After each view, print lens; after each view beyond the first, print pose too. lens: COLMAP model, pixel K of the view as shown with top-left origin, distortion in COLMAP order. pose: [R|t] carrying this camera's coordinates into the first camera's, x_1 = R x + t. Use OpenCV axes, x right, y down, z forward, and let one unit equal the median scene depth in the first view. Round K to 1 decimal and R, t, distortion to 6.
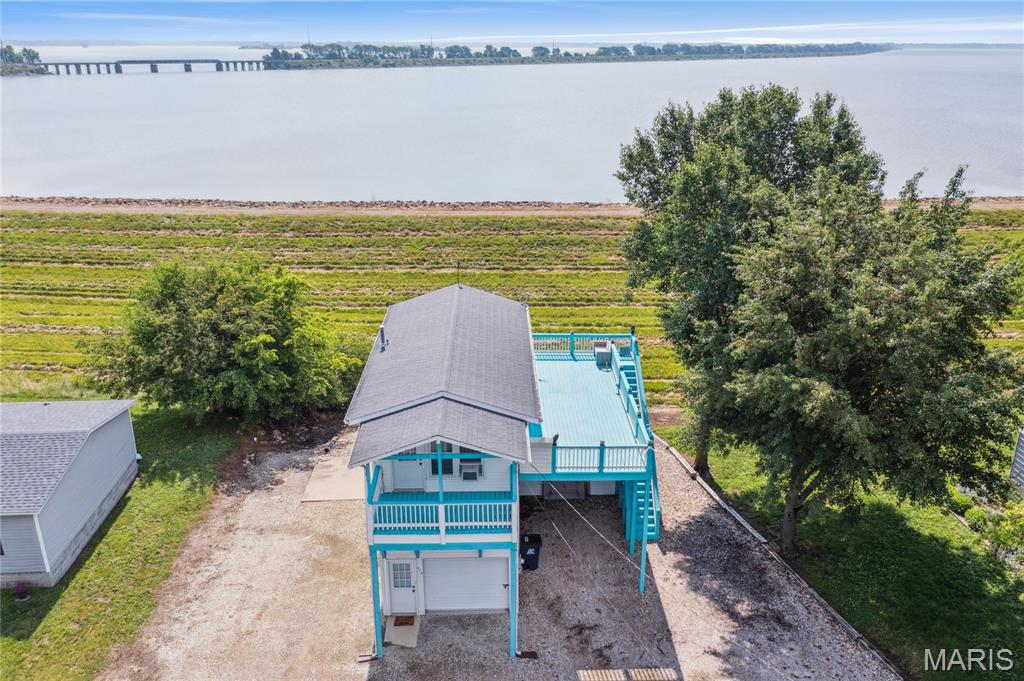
lens RADIAL K [[818.7, 0, 502.5], [0, 818.7, 326.8], [0, 0, 1]] dist [-0.004093, 0.001873]
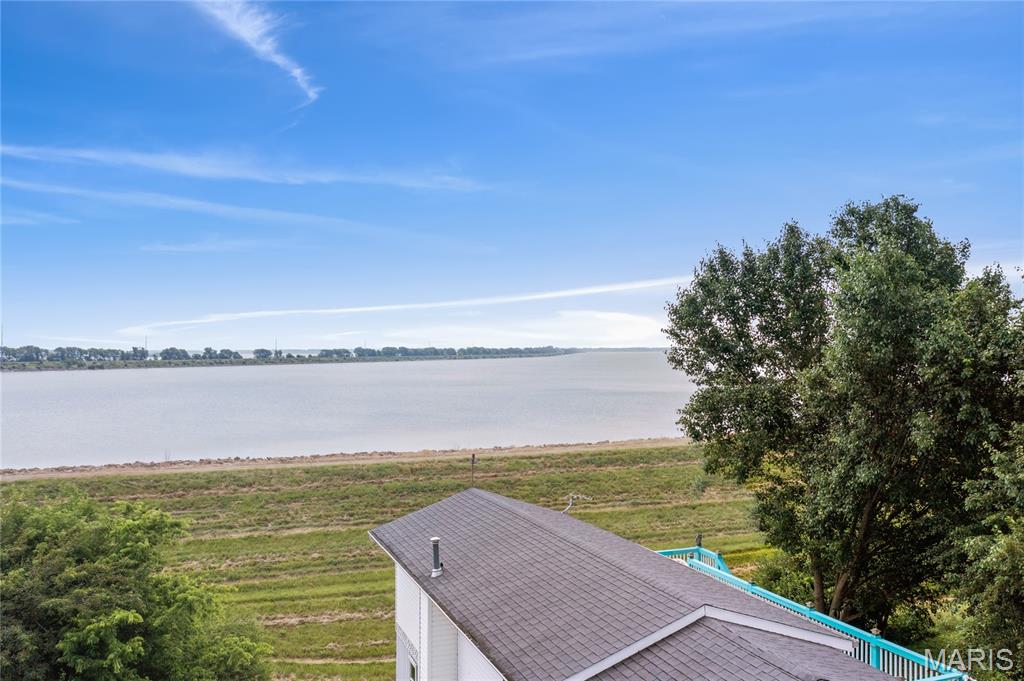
lens RADIAL K [[808.7, 0, 512.0], [0, 808.7, 340.5], [0, 0, 1]] dist [-0.013215, -0.004117]
pose [[0.938572, 0.004715, 0.345051, -0.231587], [0.112659, 0.940933, -0.319302, 0.043368], [-0.326176, 0.338561, 0.882602, 0.341501]]
